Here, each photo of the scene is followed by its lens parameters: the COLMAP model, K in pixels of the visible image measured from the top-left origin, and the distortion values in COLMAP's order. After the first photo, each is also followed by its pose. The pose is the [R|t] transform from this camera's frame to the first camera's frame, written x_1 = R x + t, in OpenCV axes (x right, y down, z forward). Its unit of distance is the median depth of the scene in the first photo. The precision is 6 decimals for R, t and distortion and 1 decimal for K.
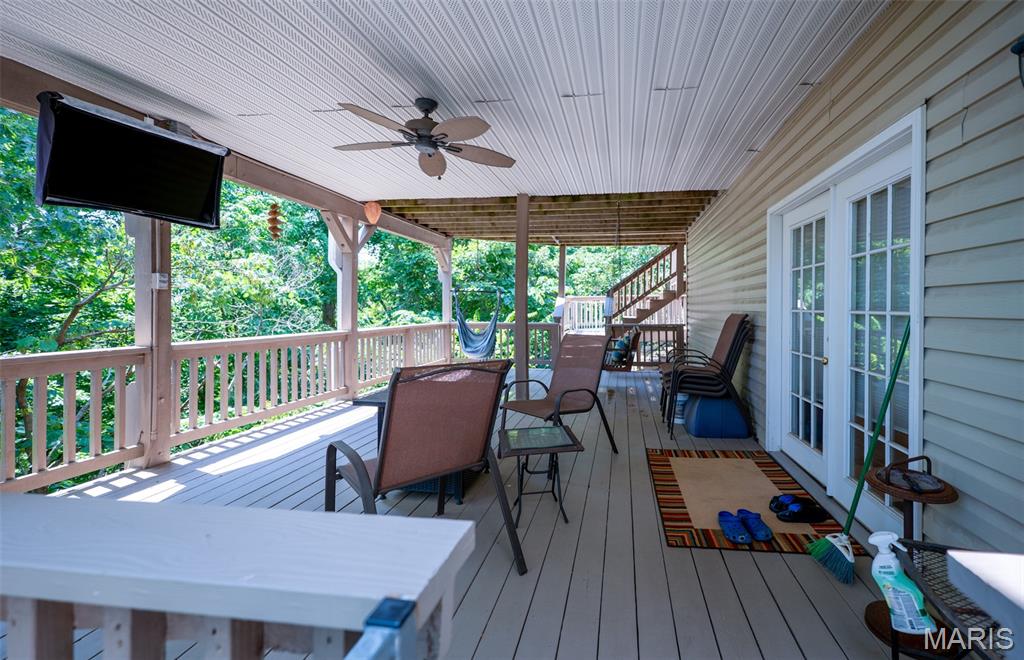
lens RADIAL K [[426.3, 0, 570.7], [0, 426.3, 304.2], [0, 0, 1]] dist [-0.000764, 0.000002]
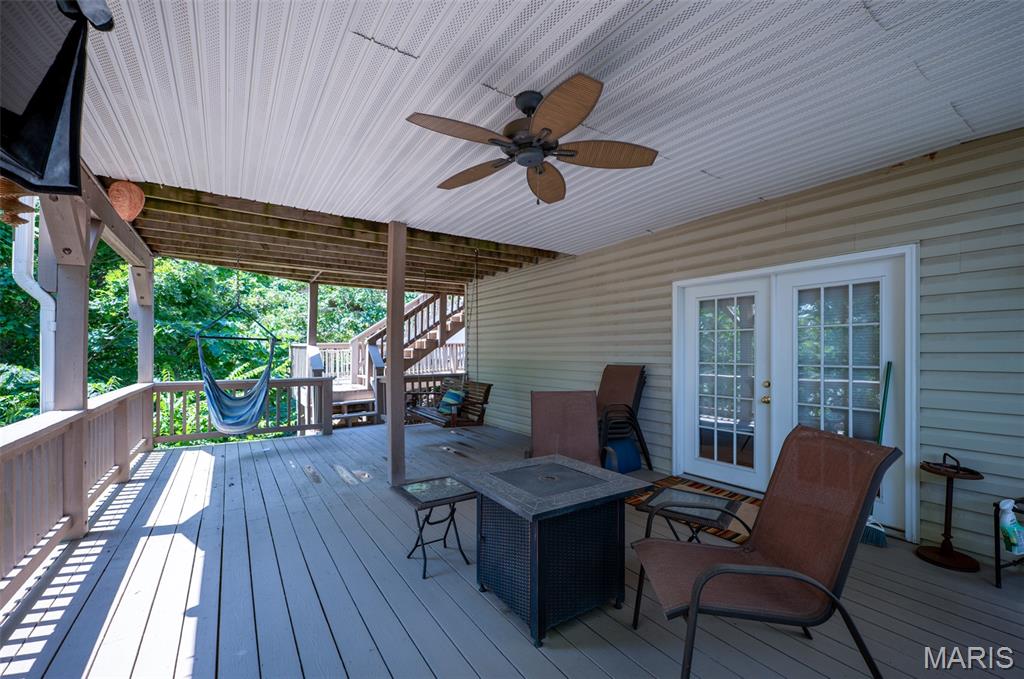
lens RADIAL K [[423.7, 0, 511.1], [0, 423.7, 349.2], [0, 0, 1]] dist [-0.001954, 0.000009]
pose [[0.760980, 0.002046, 0.648772, -0.332085], [-0.000942, 0.999997, -0.002049, -0.010450], [-0.648775, 0.000948, 0.760980, 0.174129]]
